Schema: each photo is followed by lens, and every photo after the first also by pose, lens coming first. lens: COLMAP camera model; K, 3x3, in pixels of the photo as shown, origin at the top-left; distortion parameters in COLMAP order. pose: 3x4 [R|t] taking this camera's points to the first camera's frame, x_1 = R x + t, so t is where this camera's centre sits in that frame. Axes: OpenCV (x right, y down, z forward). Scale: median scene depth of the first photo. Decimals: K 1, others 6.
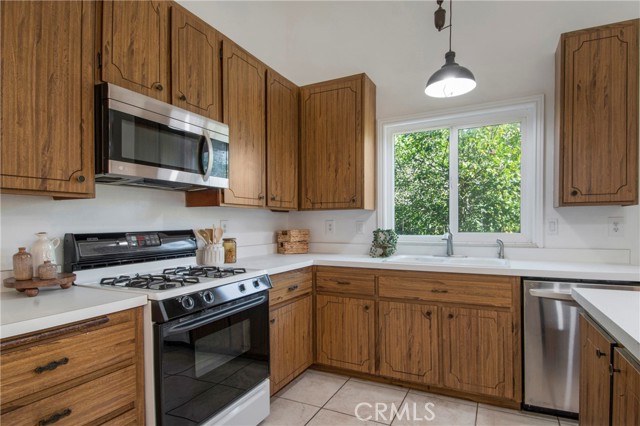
lens RADIAL K [[350.8, 0, 321.0], [0, 350.8, 225.8], [0, 0, 1]] dist [0.041308, -0.036760]
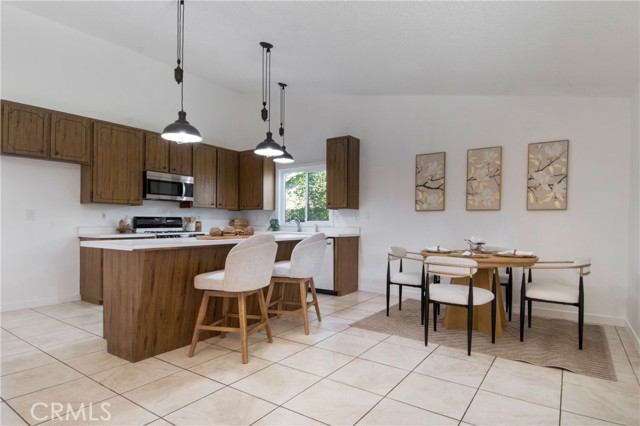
lens RADIAL K [[342.0, 0, 338.9], [0, 342.0, 222.4], [0, 0, 1]] dist [0.032765, -0.032408]
pose [[0.995720, 0.011157, -0.091743, 1.024261], [-0.012001, 0.999891, -0.008652, 0.057798], [0.091637, 0.009716, 0.995745, -1.402405]]
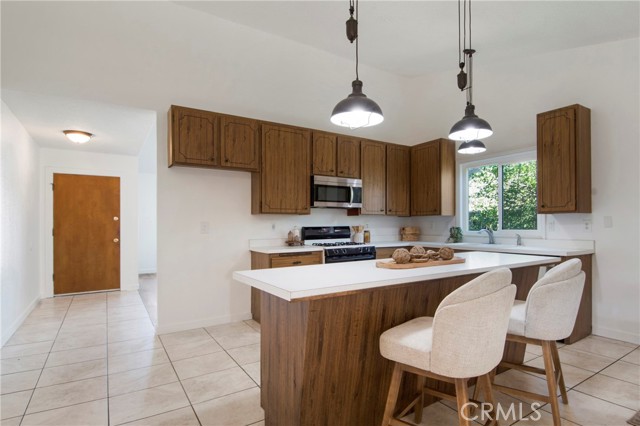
lens RADIAL K [[337.7, 0, 355.5], [0, 337.7, 220.4], [0, 0, 1]] dist [0.003211, -0.029750]
pose [[0.884578, -0.001125, -0.466391, 0.685108], [-0.005192, 0.999911, -0.012259, 0.000457], [0.466364, 0.013265, 0.884494, -0.889914]]
